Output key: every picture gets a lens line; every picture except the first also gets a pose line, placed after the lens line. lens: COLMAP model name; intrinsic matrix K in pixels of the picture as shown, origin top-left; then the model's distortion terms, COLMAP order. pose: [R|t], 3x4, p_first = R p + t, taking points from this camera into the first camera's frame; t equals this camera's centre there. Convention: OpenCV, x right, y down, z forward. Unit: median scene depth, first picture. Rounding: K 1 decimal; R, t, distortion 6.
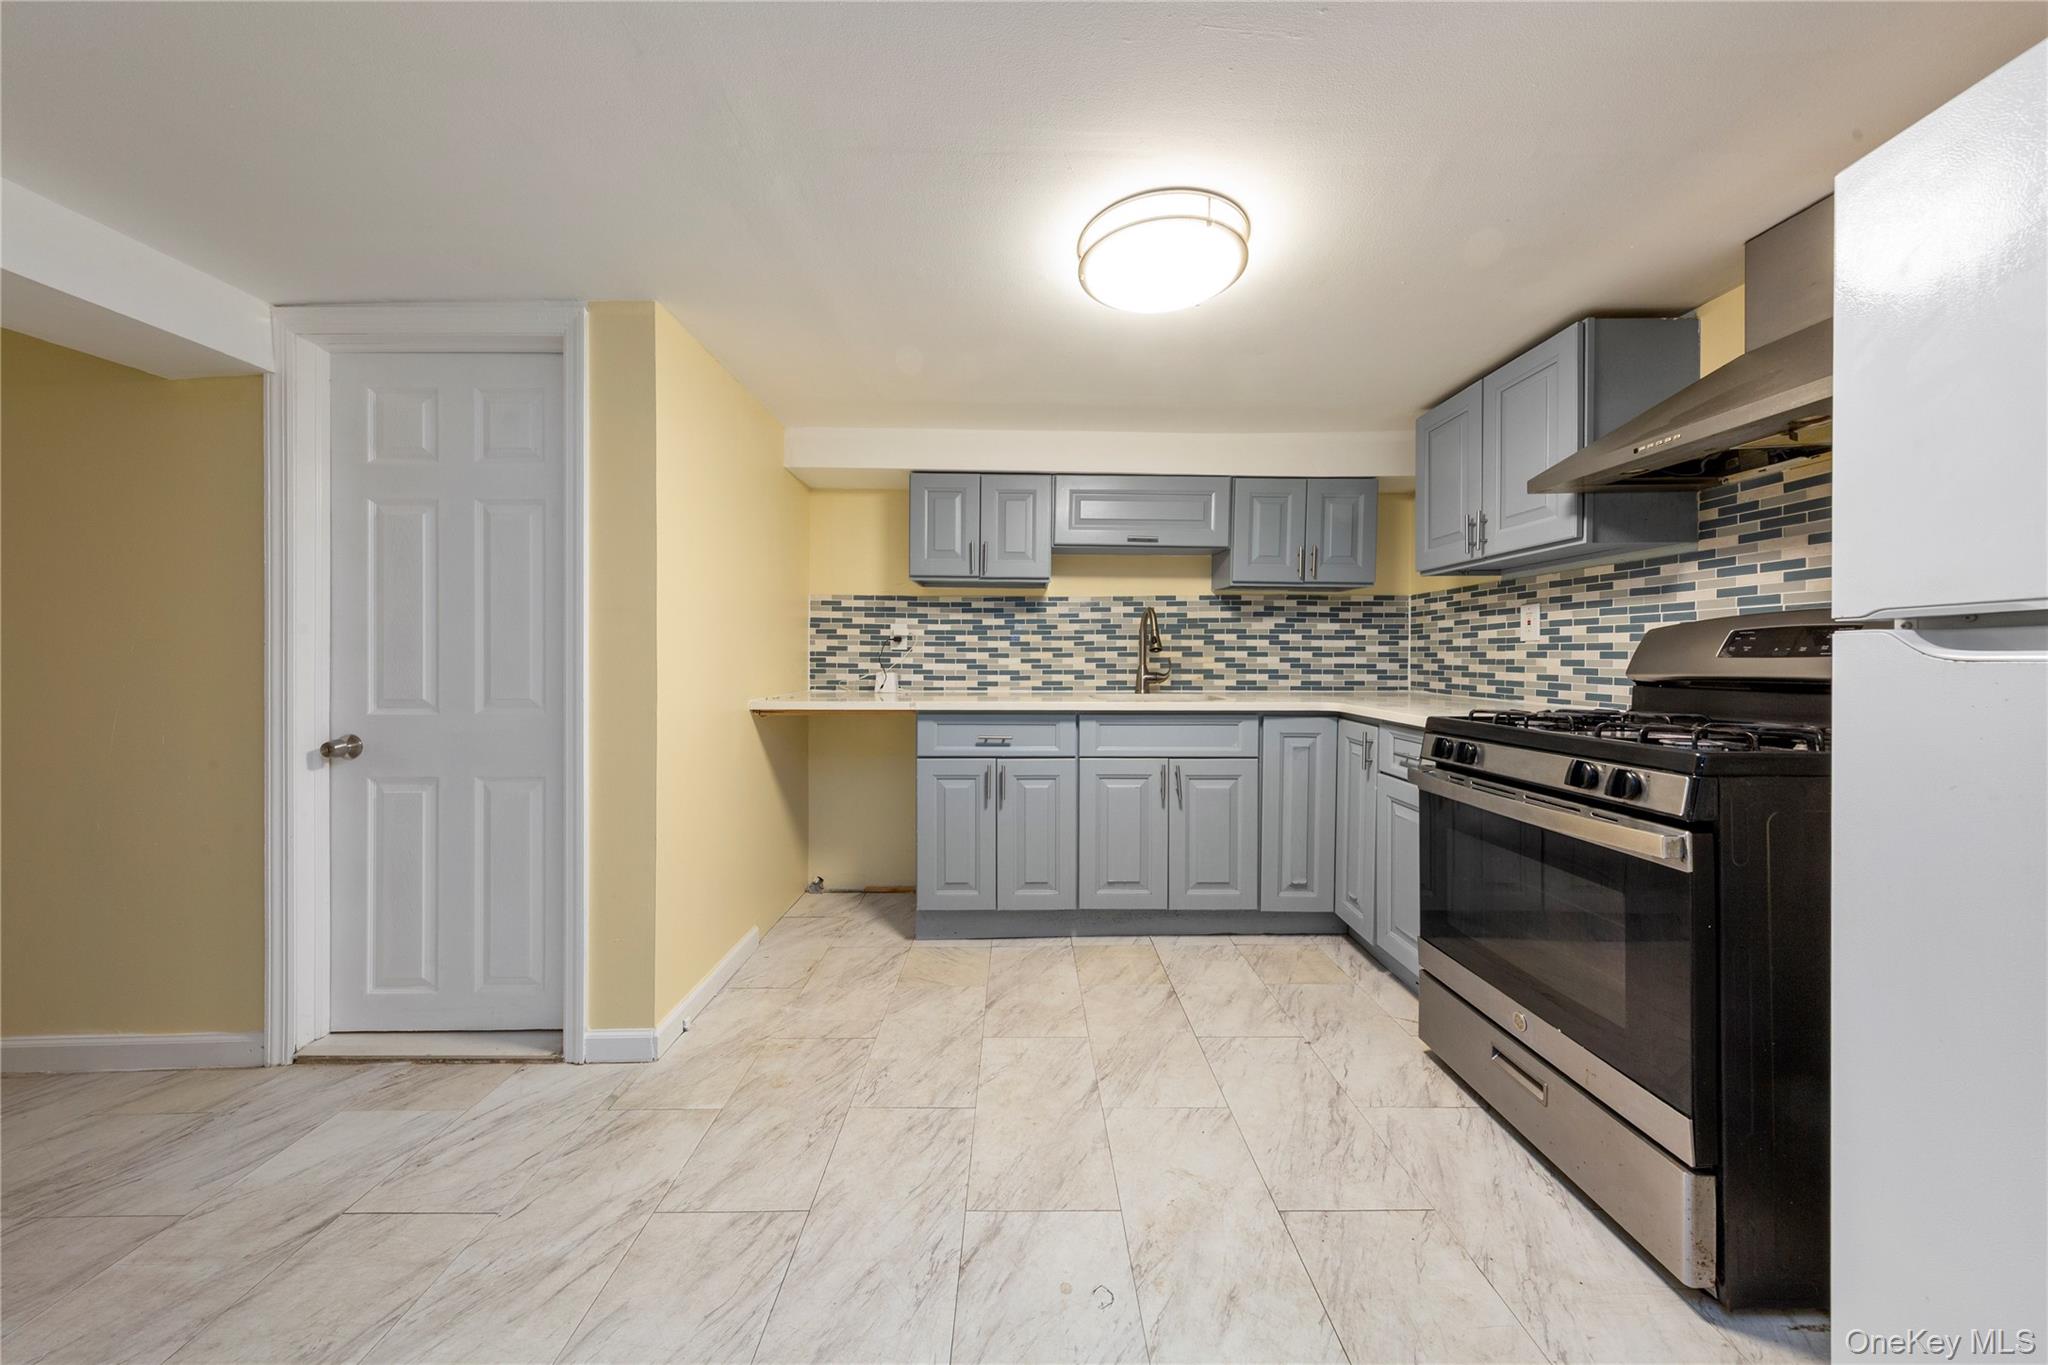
lens RADIAL K [[680.5, 0, 1018.1], [0, 680.5, 666.8], [0, 0, 1]] dist [0.003478, -0.000133]
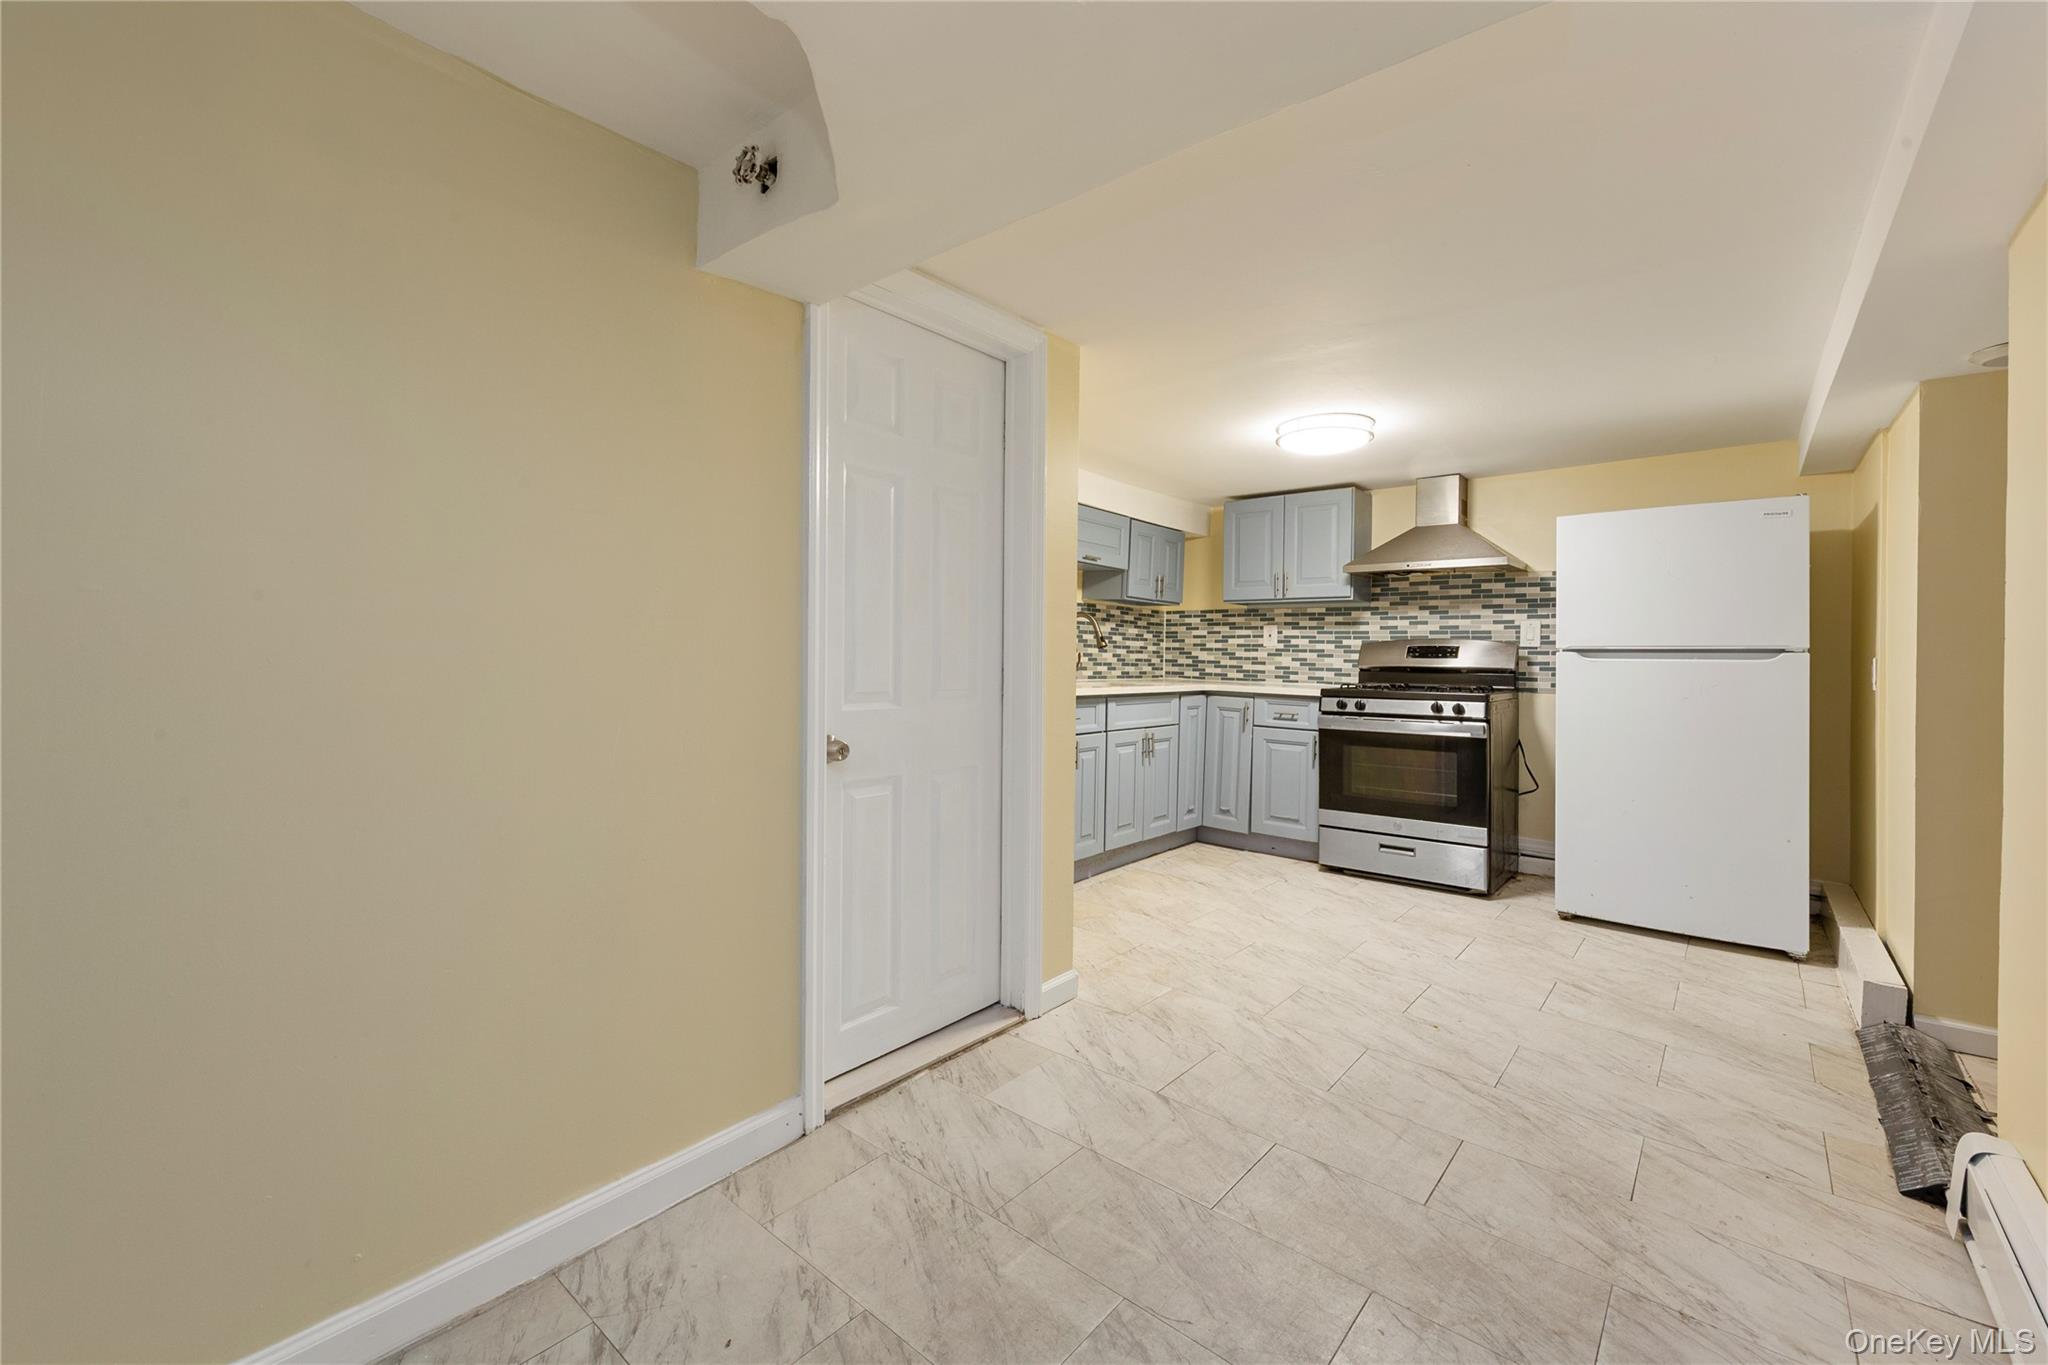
lens RADIAL K [[840.9, 0, 1025.4], [0, 840.9, 658.9], [0, 0, 1]] dist [0.000894, 0.000083]
pose [[0.652530, 0.007088, 0.757730, -1.221367], [-0.006746, 0.999971, -0.003545, 0.004581], [-0.757733, -0.002799, 0.652559, 0.092364]]
